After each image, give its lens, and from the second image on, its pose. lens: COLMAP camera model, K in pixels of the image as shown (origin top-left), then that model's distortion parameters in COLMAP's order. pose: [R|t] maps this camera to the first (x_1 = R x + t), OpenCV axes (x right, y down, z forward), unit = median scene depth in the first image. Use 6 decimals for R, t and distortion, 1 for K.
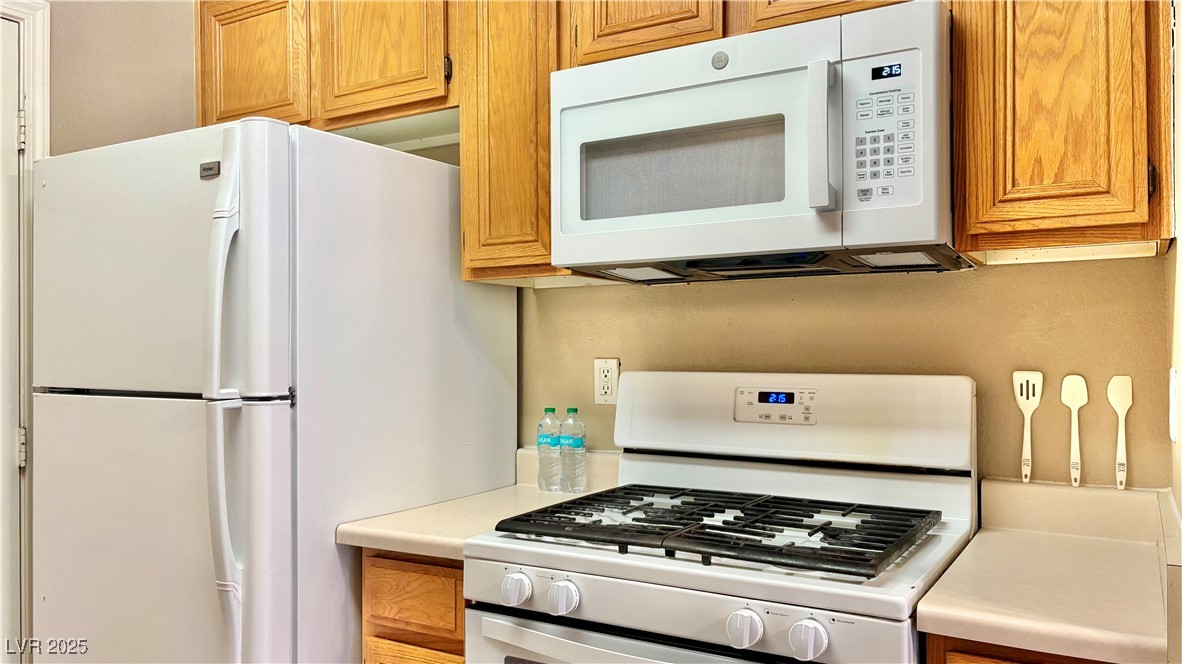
lens RADIAL K [[890.6, 0, 589.2], [0, 890.6, 322.8], [0, 0, 1]] dist [0.066245, -0.097804]
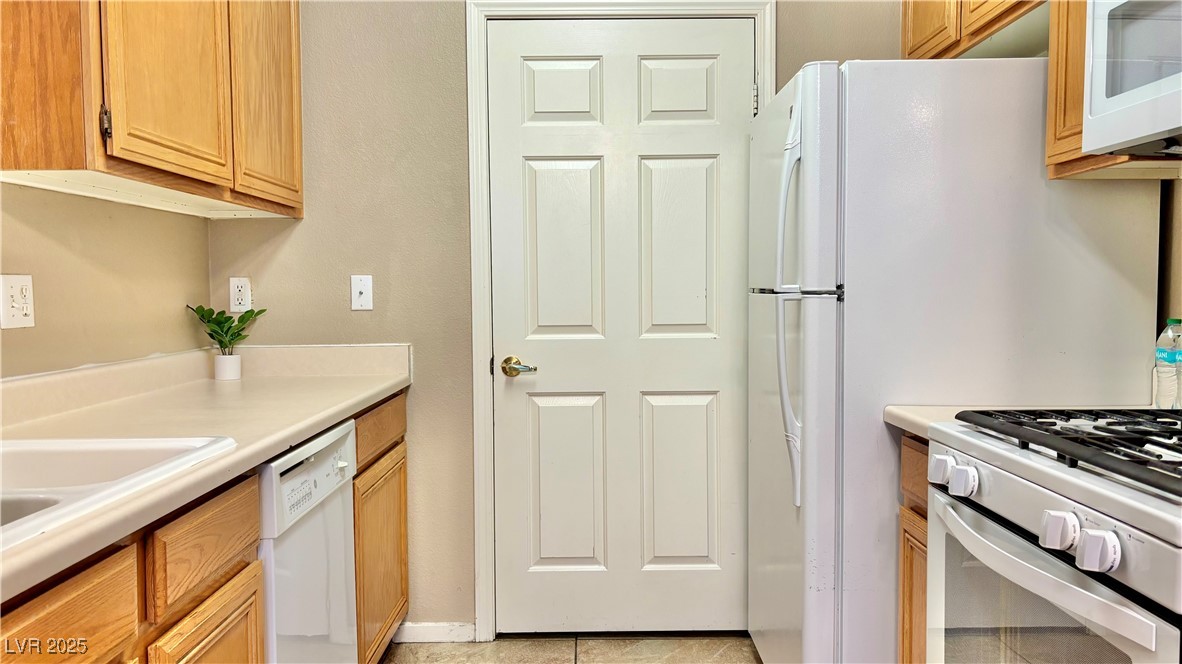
lens RADIAL K [[927.7, 0, 591.0], [0, 927.7, 332.0], [0, 0, 1]] dist [0.069778, -0.101342]
pose [[0.523556, 0.041511, -0.850980, 0.567155], [0.022867, 0.997768, 0.062740, 0.050416], [0.851685, -0.052307, 0.521438, 0.065844]]
